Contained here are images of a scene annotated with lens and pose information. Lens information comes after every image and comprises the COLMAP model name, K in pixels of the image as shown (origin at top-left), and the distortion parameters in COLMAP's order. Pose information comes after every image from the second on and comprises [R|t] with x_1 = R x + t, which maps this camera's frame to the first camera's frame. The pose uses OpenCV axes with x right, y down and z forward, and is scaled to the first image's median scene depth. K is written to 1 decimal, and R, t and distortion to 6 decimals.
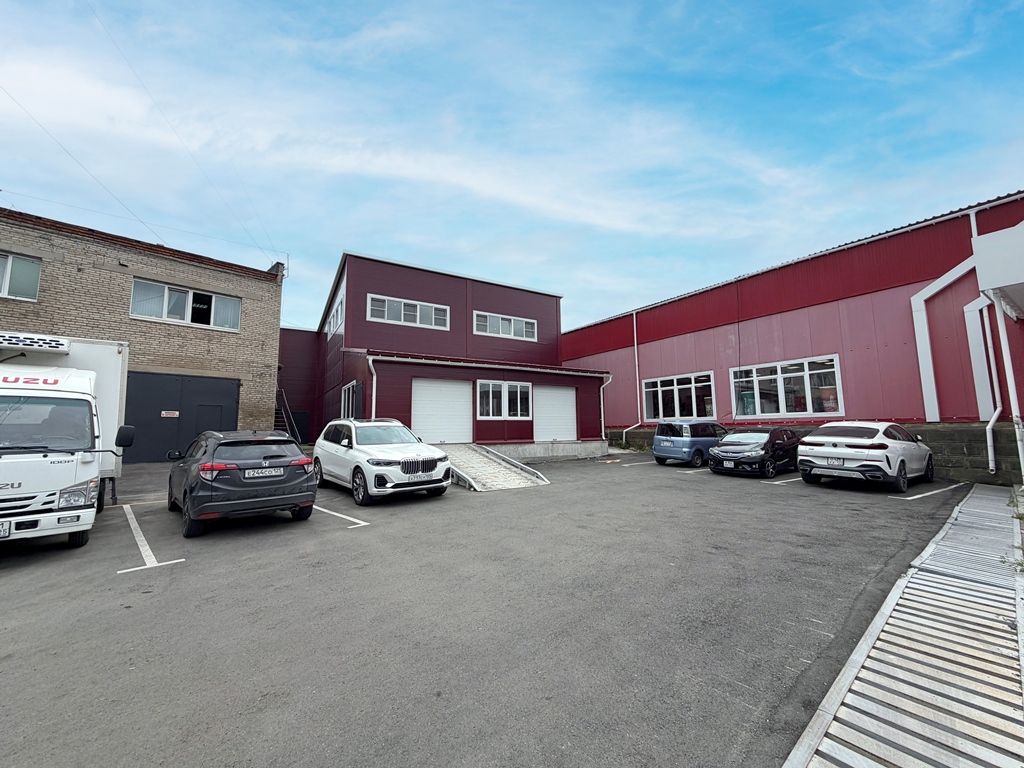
lens RADIAL K [[408.6, 0, 509.8], [0, 408.6, 385.2], [0, 0, 1]] dist [-0.002623, 0.000066]
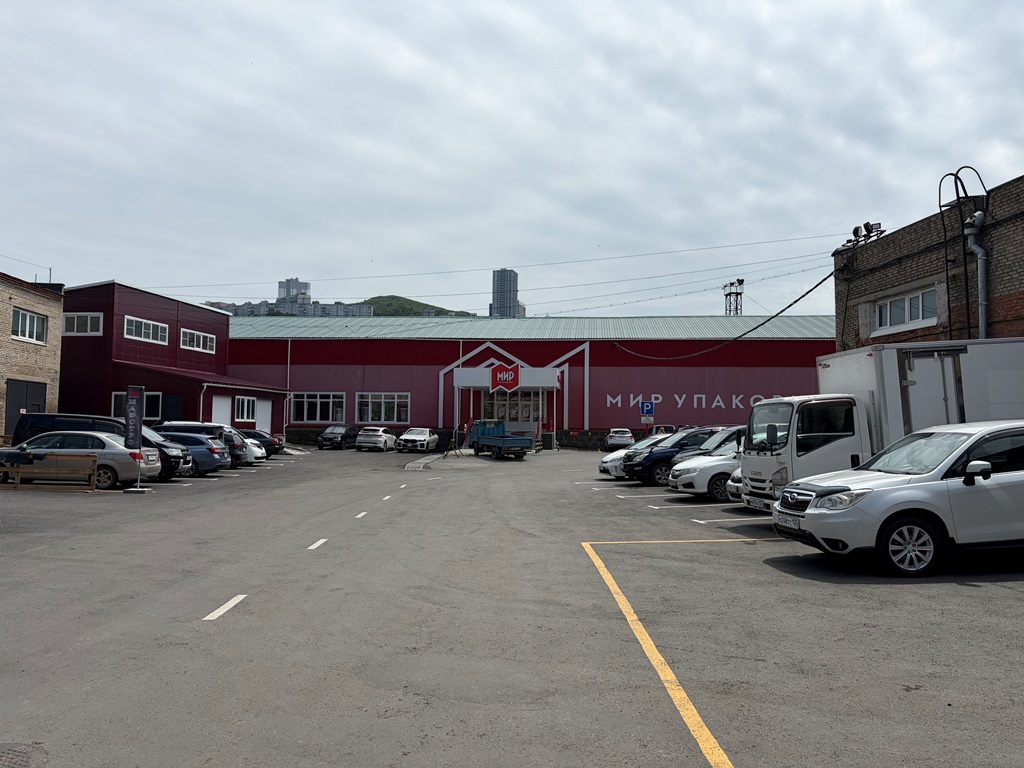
lens RADIAL K [[768.2, 0, 511.4], [0, 768.2, 379.8], [0, 0, 1]] dist [0.070734, -0.082878]
pose [[0.647584, 0.068180, 0.758938, -1.625534], [-0.103418, 0.994637, -0.001110, -0.176919], [-0.754944, -0.077769, 0.651162, -1.701300]]
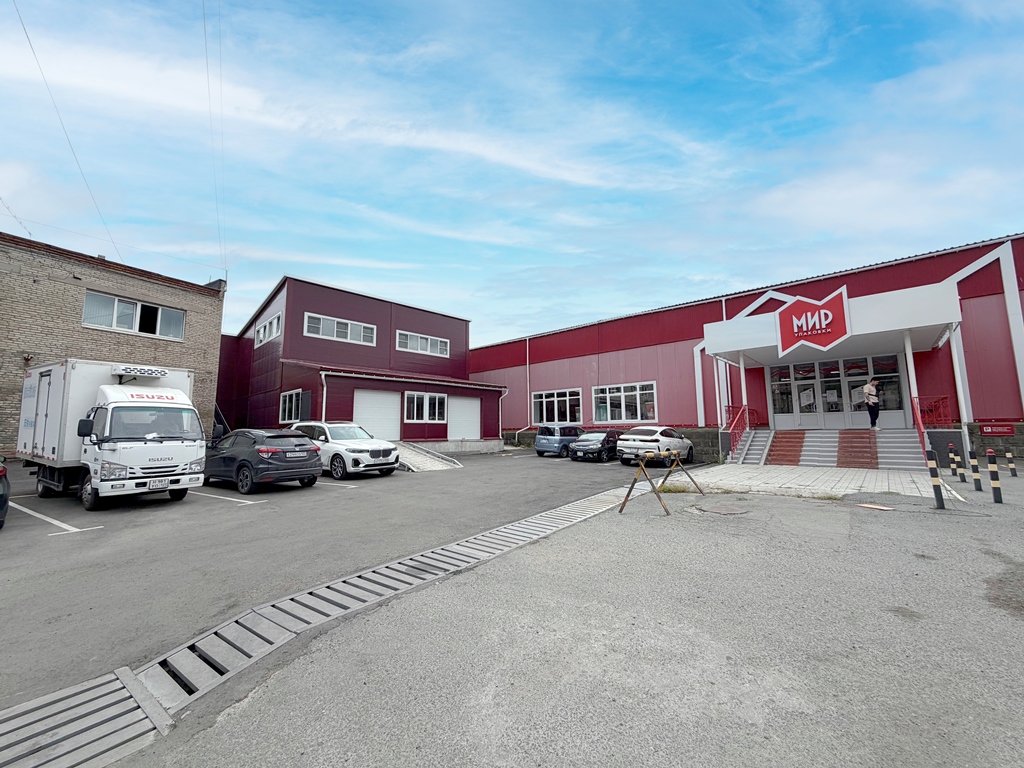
lens RADIAL K [[408.3, 0, 510.4], [0, 408.3, 384.8], [0, 0, 1]] dist [0.000320, 0.000055]
pose [[0.969972, 0.032312, 0.241060, -0.067139], [-0.030509, 0.999472, -0.011210, -0.028025], [-0.241295, 0.003519, 0.970445, -0.308271]]
